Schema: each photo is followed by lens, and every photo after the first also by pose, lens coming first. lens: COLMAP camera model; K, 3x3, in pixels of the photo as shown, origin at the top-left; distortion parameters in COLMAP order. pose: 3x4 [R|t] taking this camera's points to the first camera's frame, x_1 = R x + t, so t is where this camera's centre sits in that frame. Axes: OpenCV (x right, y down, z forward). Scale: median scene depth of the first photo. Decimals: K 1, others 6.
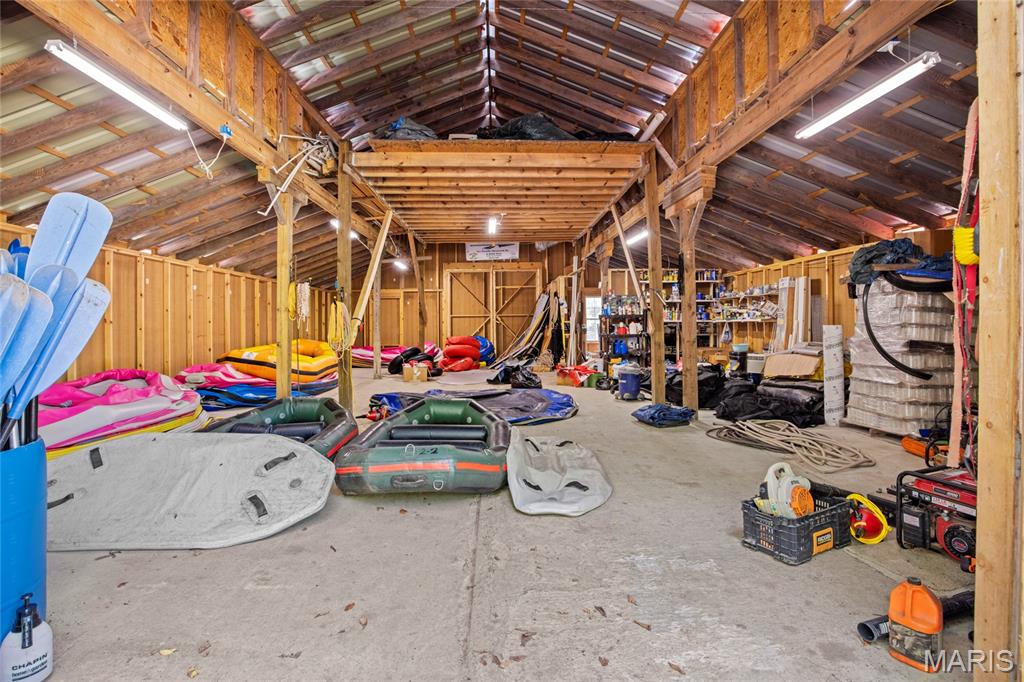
lens RADIAL K [[485.2, 0, 511.7], [0, 485.2, 316.6], [0, 0, 1]] dist [-0.034096, 0.000123]
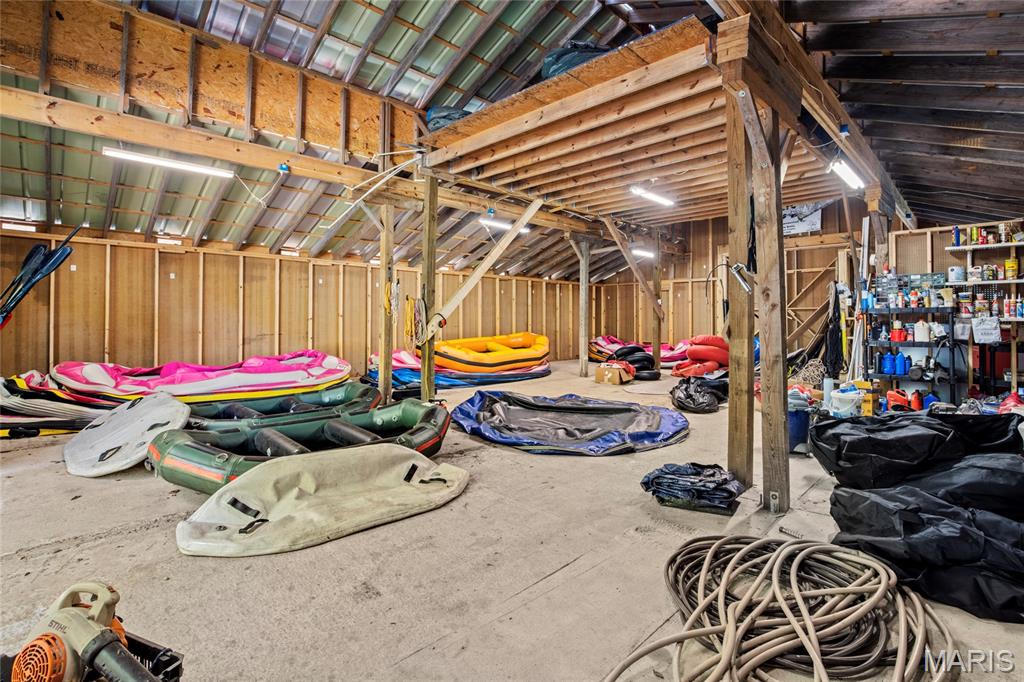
lens RADIAL K [[485.2, 0, 511.7], [0, 485.2, 316.6], [0, 0, 1]] dist [-0.034096, 0.000123]
pose [[0.669337, 0.008791, -0.742907, 0.340946], [0.001943, 0.999906, 0.013583, -0.002070], [0.742956, -0.010535, 0.669257, 0.267459]]
